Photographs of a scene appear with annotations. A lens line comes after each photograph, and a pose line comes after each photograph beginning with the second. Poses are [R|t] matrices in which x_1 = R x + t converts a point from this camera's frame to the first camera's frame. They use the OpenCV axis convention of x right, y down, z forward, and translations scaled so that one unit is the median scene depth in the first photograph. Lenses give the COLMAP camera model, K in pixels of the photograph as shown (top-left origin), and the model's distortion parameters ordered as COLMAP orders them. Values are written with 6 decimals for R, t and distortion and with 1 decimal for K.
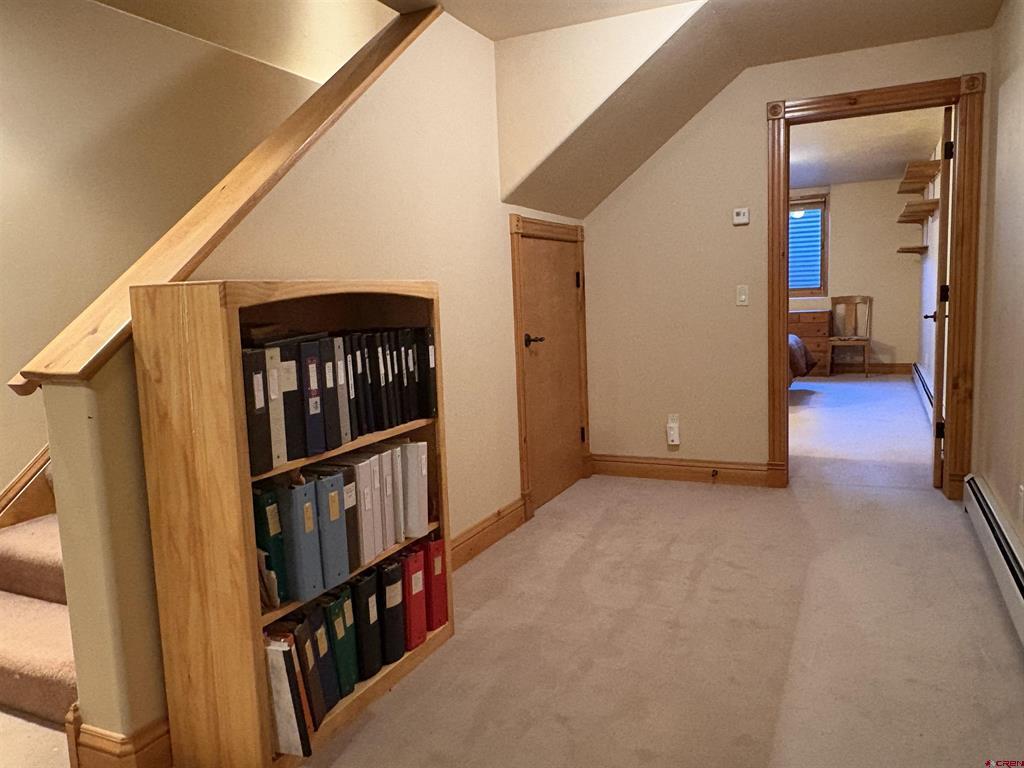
lens RADIAL K [[754.8, 0, 513.4], [0, 754.8, 385.0], [0, 0, 1]] dist [0.001340, 0.000850]
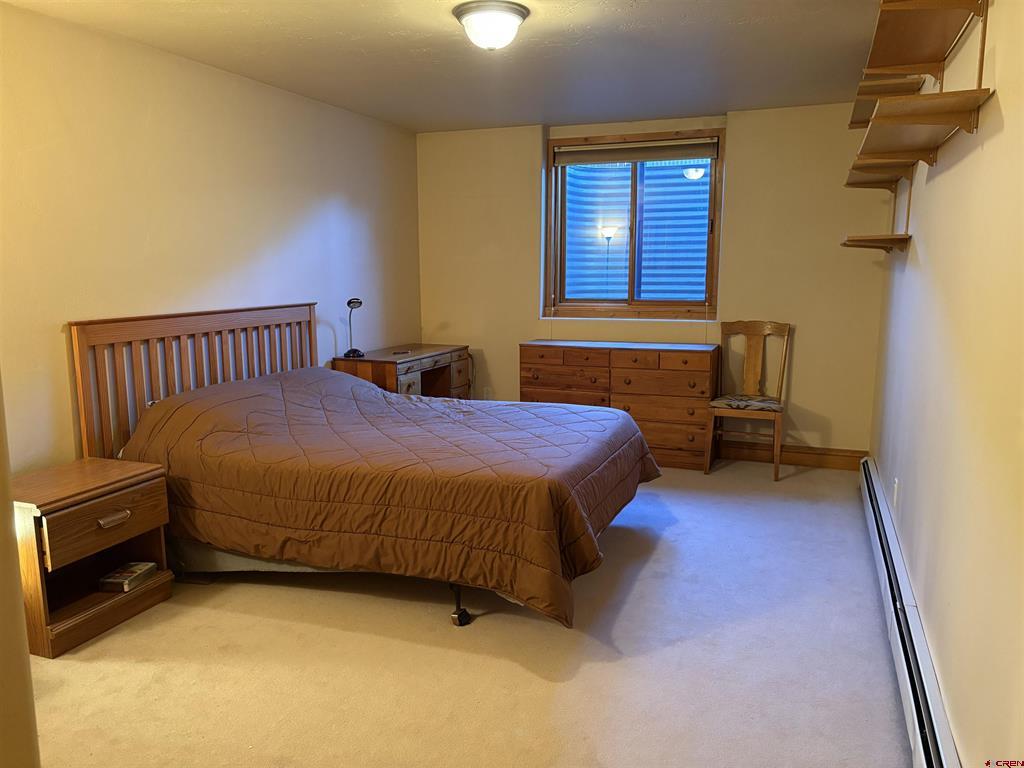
lens RADIAL K [[773.7, 0, 511.8], [0, 773.7, 384.4], [0, 0, 1]] dist [-0.007439, -0.001976]
pose [[0.996872, 0.030502, 0.072910, 0.234148], [-0.032754, 0.999016, 0.029895, -0.083896], [-0.071927, -0.032190, 0.996890, 0.460128]]
